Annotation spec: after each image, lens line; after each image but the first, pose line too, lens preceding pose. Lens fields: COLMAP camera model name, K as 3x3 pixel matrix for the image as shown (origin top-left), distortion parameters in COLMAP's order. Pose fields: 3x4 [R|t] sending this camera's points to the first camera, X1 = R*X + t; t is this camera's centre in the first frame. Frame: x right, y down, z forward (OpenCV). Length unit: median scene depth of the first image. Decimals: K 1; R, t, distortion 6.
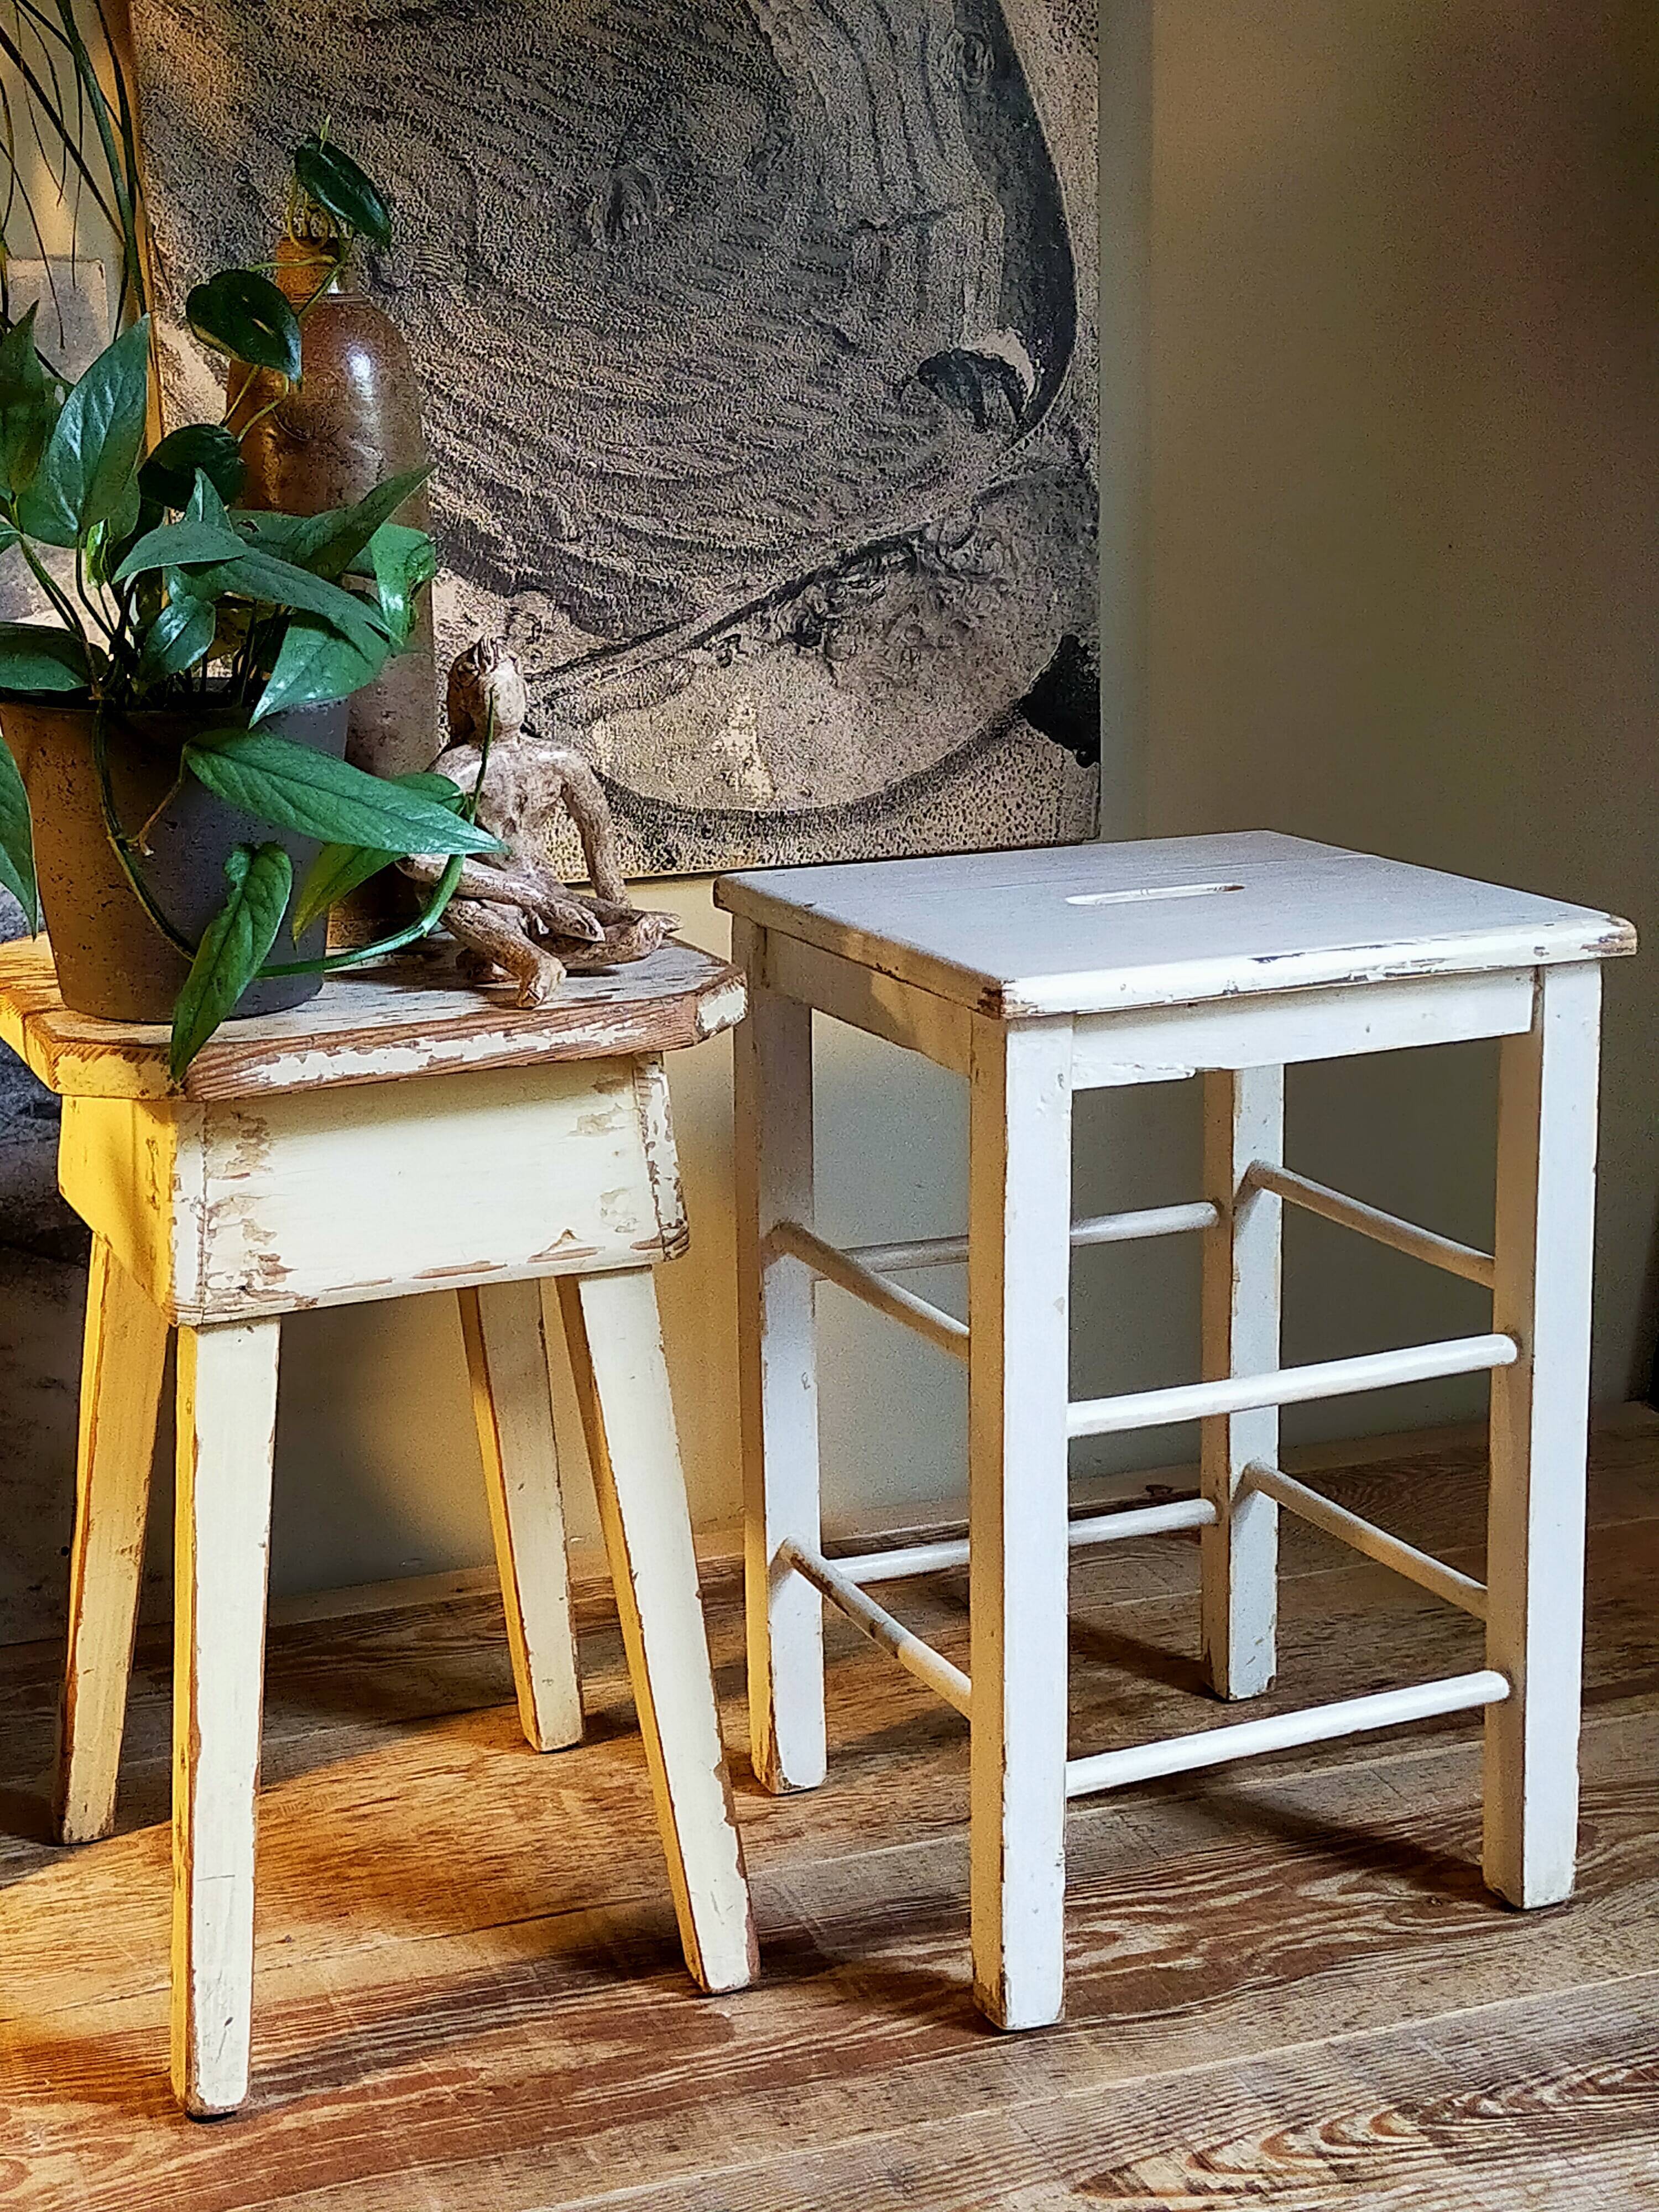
lens RADIAL K [[3276.4, 0, 834.2], [0, 3276.4, 1101.6], [0, 0, 1]] dist [0.085868, 0.000000]
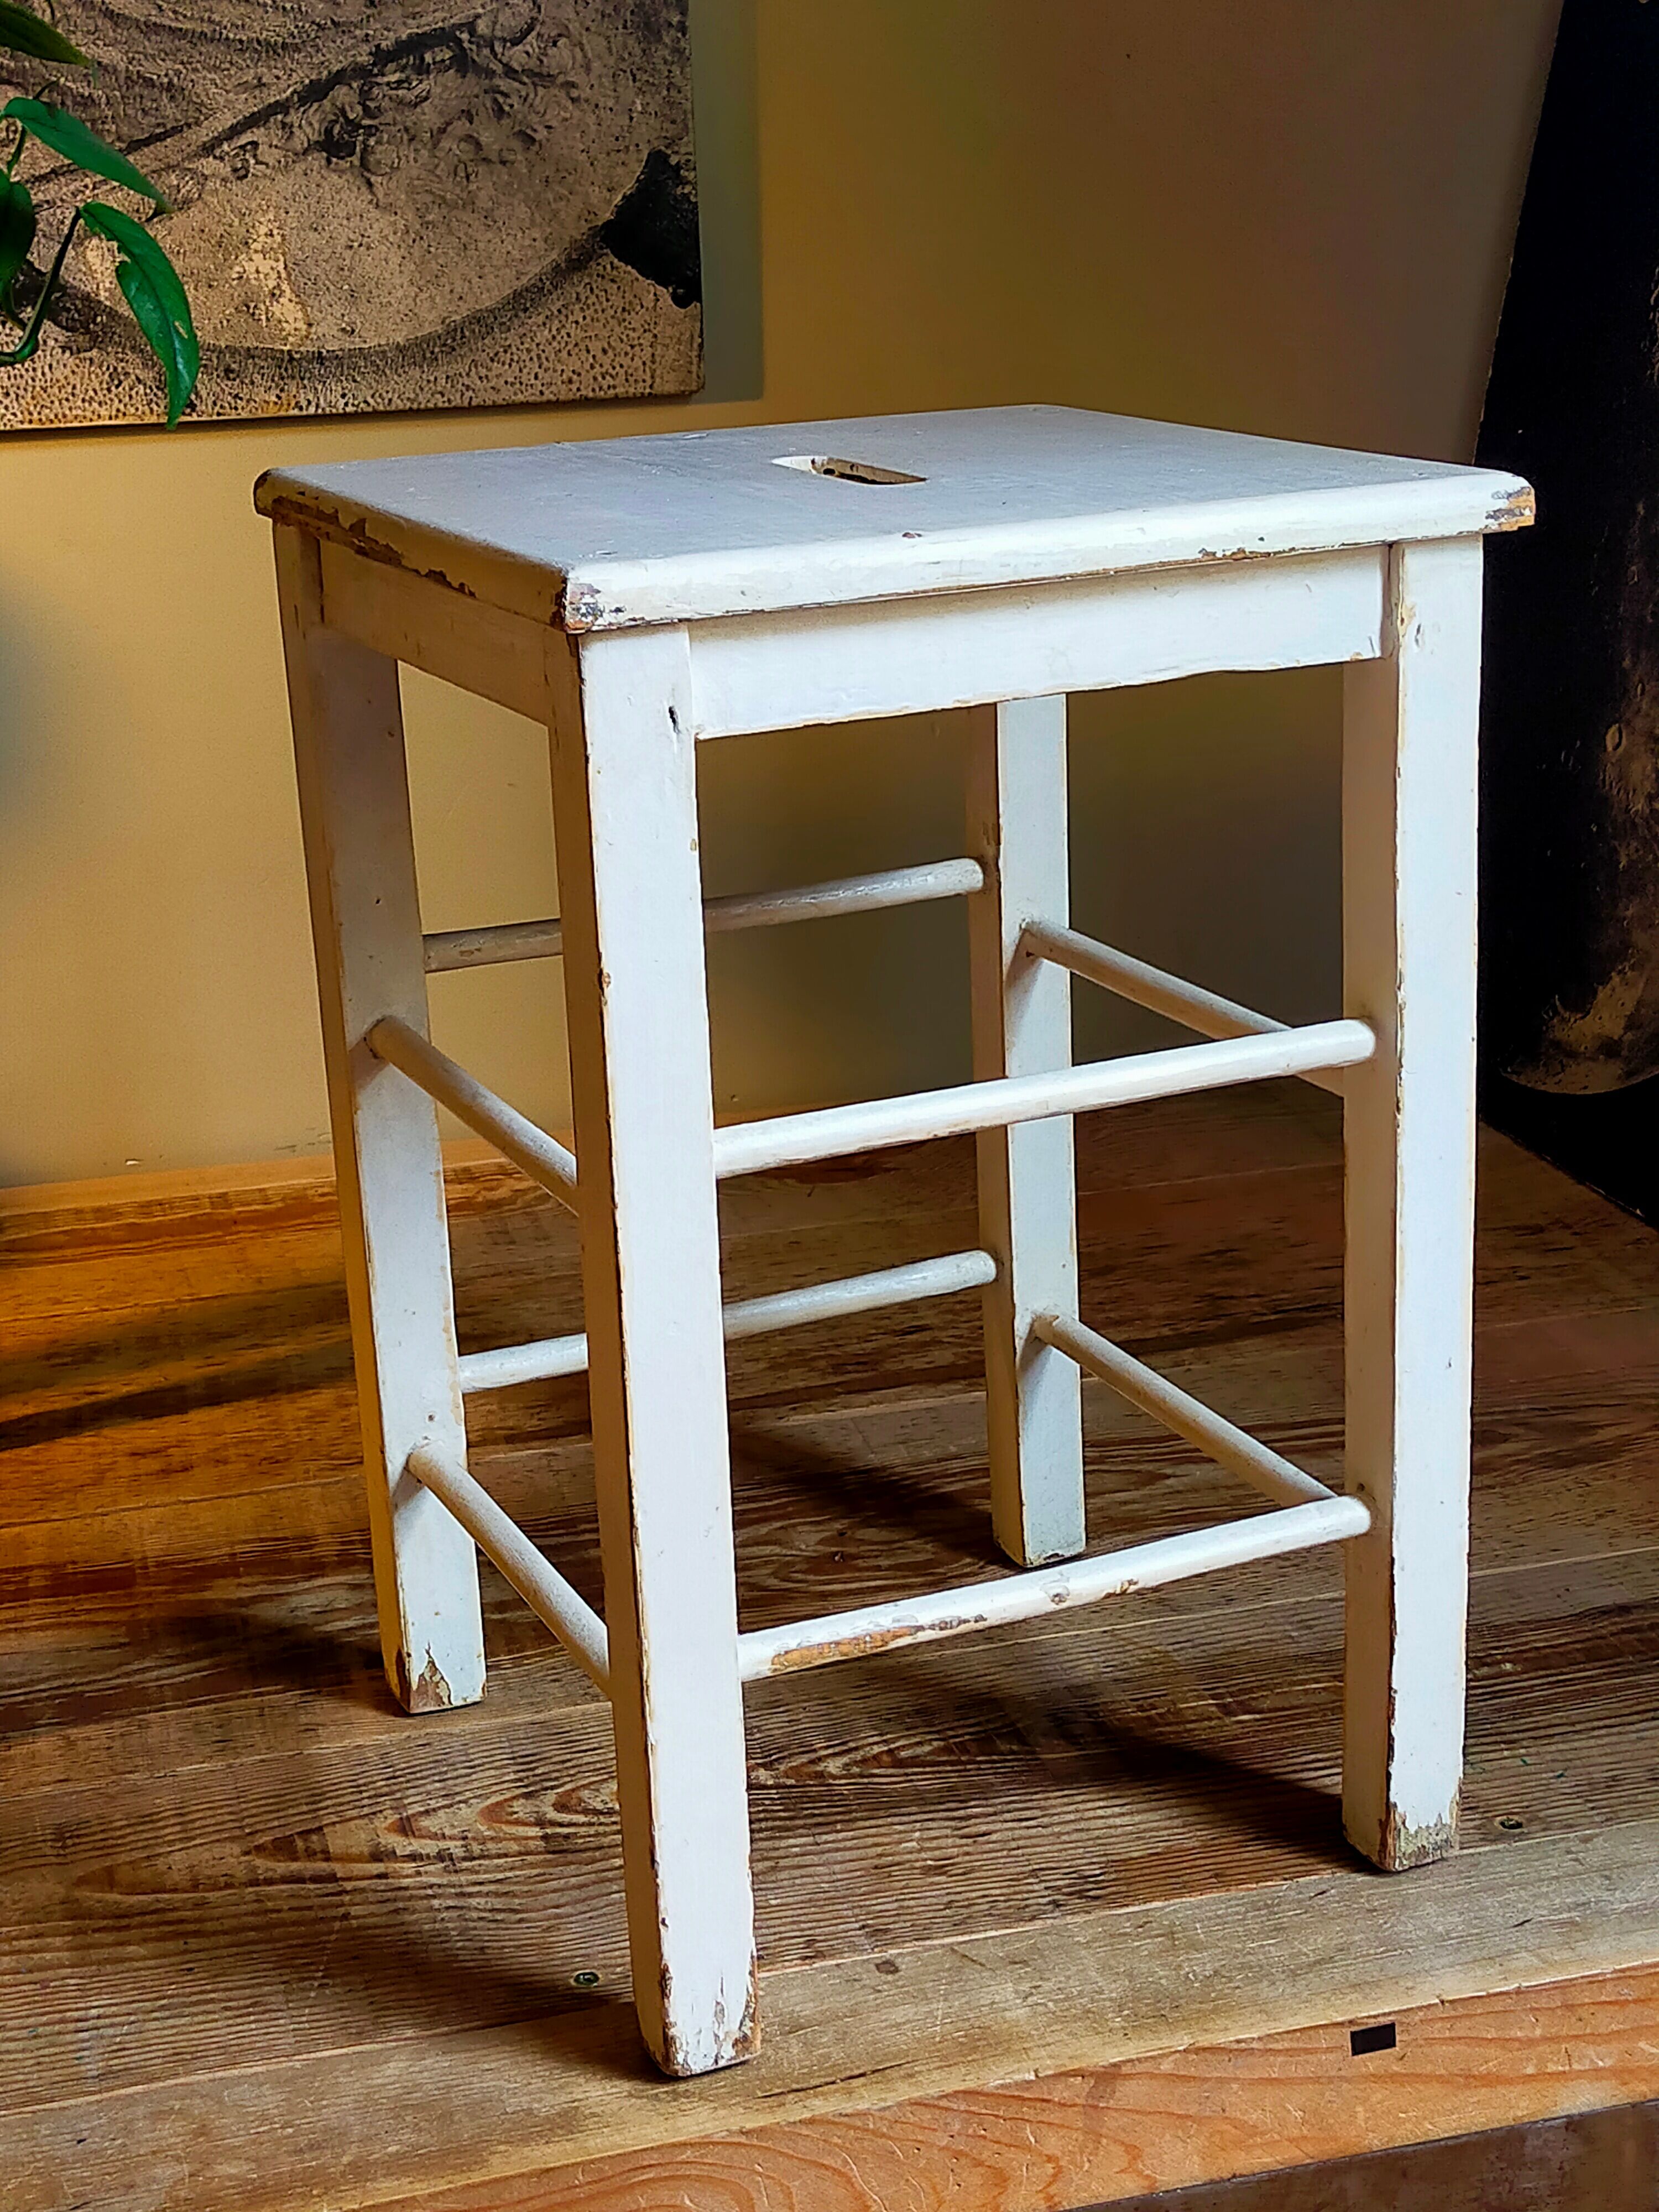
lens RADIAL K [[3276.4, 0, 842.1], [0, 3276.4, 1107.2], [0, 0, 1]] dist [0.085868, 0.000000]
pose [[0.995998, 0.022167, -0.086588, 0.214628], [-0.014359, 0.995858, 0.089777, 0.034740], [0.088220, -0.088175, 0.992191, 0.110281]]
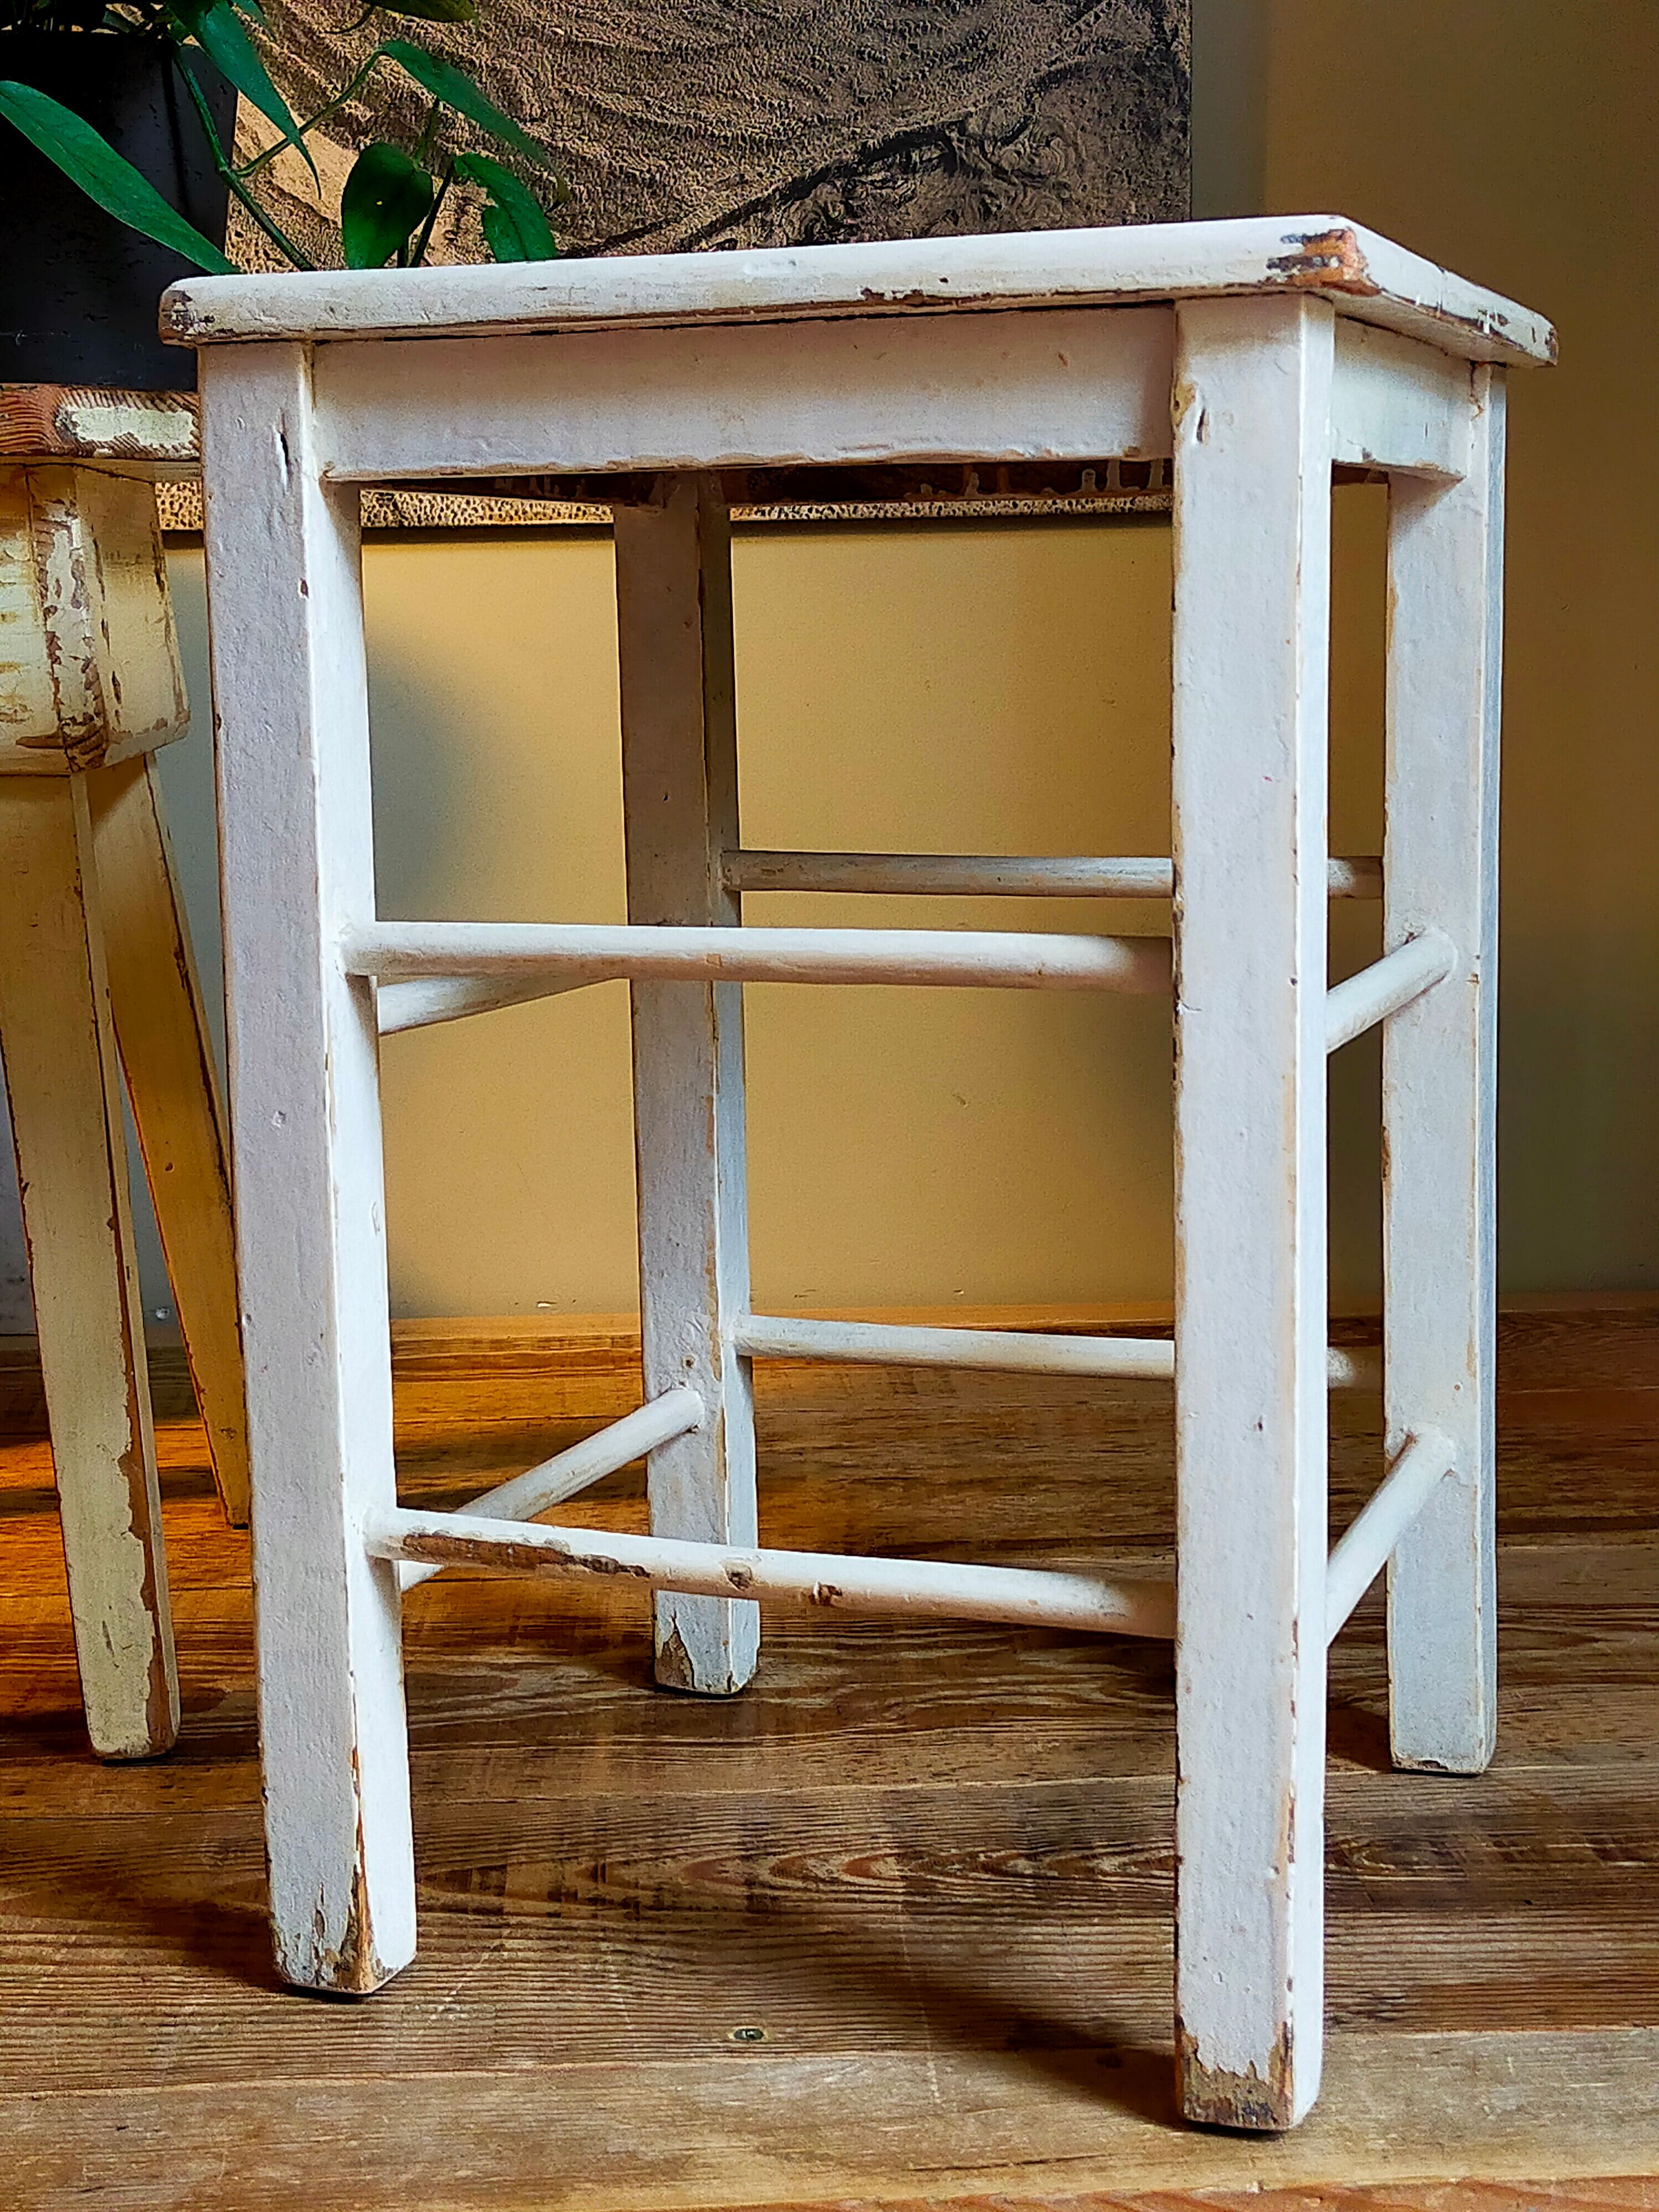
lens RADIAL K [[3276.4, 0, 853.1], [0, 3276.4, 1115.2], [0, 0, 1]] dist [0.085868, 0.000000]
pose [[0.953979, 0.053668, -0.295031, 0.273029], [-0.071205, 0.996257, -0.049016, 0.129074], [0.291296, 0.067768, 0.954230, 0.203455]]
